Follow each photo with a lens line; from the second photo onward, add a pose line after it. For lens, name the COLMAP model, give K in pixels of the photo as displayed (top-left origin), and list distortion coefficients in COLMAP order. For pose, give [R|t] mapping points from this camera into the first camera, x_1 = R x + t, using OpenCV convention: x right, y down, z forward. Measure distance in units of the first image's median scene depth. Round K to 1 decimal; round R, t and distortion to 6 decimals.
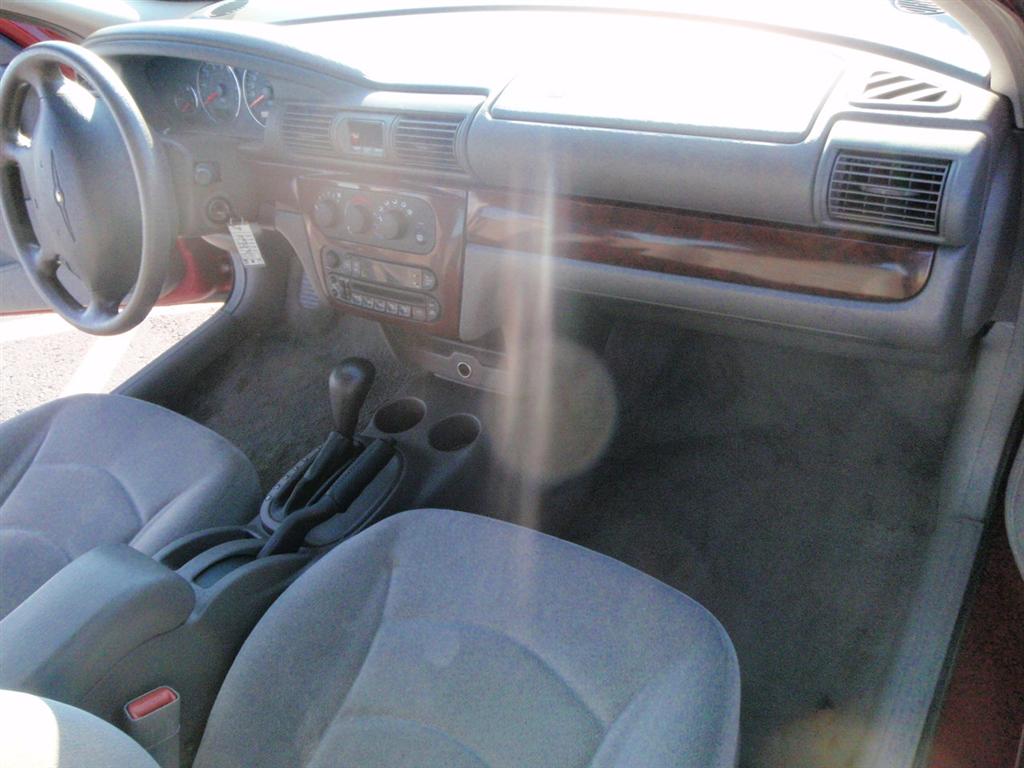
lens RADIAL K [[890.0, 0, 512.0], [0, 890.0, 384.0], [0, 0, 1]] dist [0.000819, -0.001067]
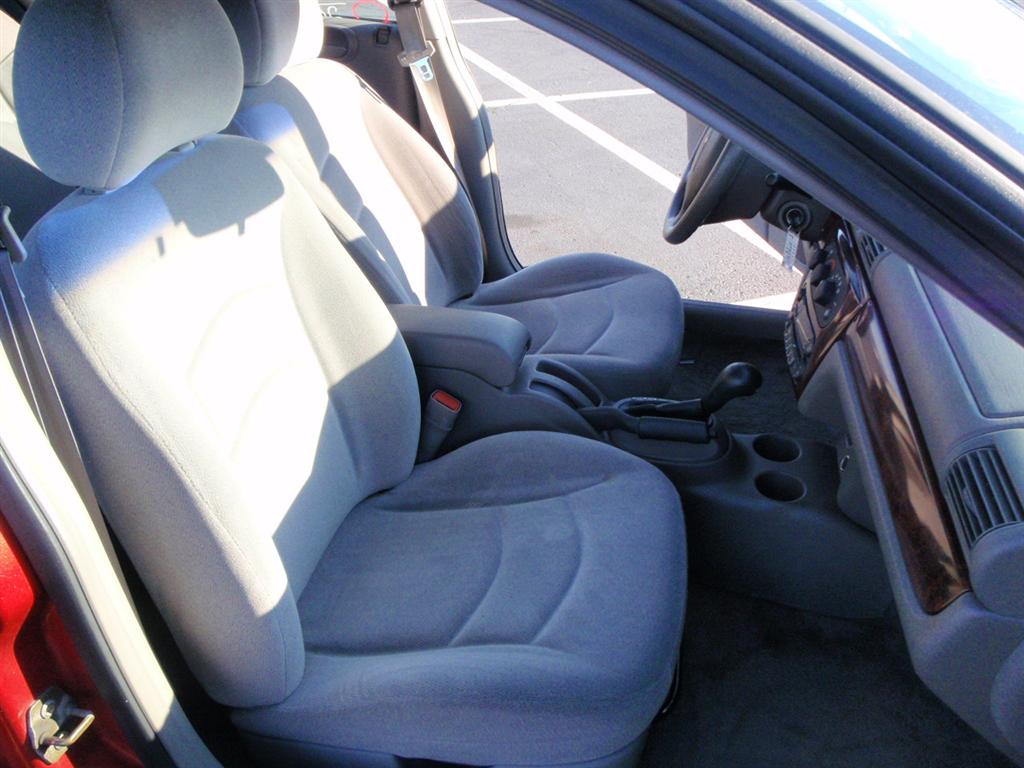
lens RADIAL K [[890.0, 0, 512.0], [0, 890.0, 384.0], [0, 0, 1]] dist [0.000819, -0.001067]
pose [[0.370110, 0.653256, -0.660512, 0.552761], [-0.652196, 0.689038, 0.316019, -0.198894], [0.661558, 0.313821, 0.681070, -0.000399]]
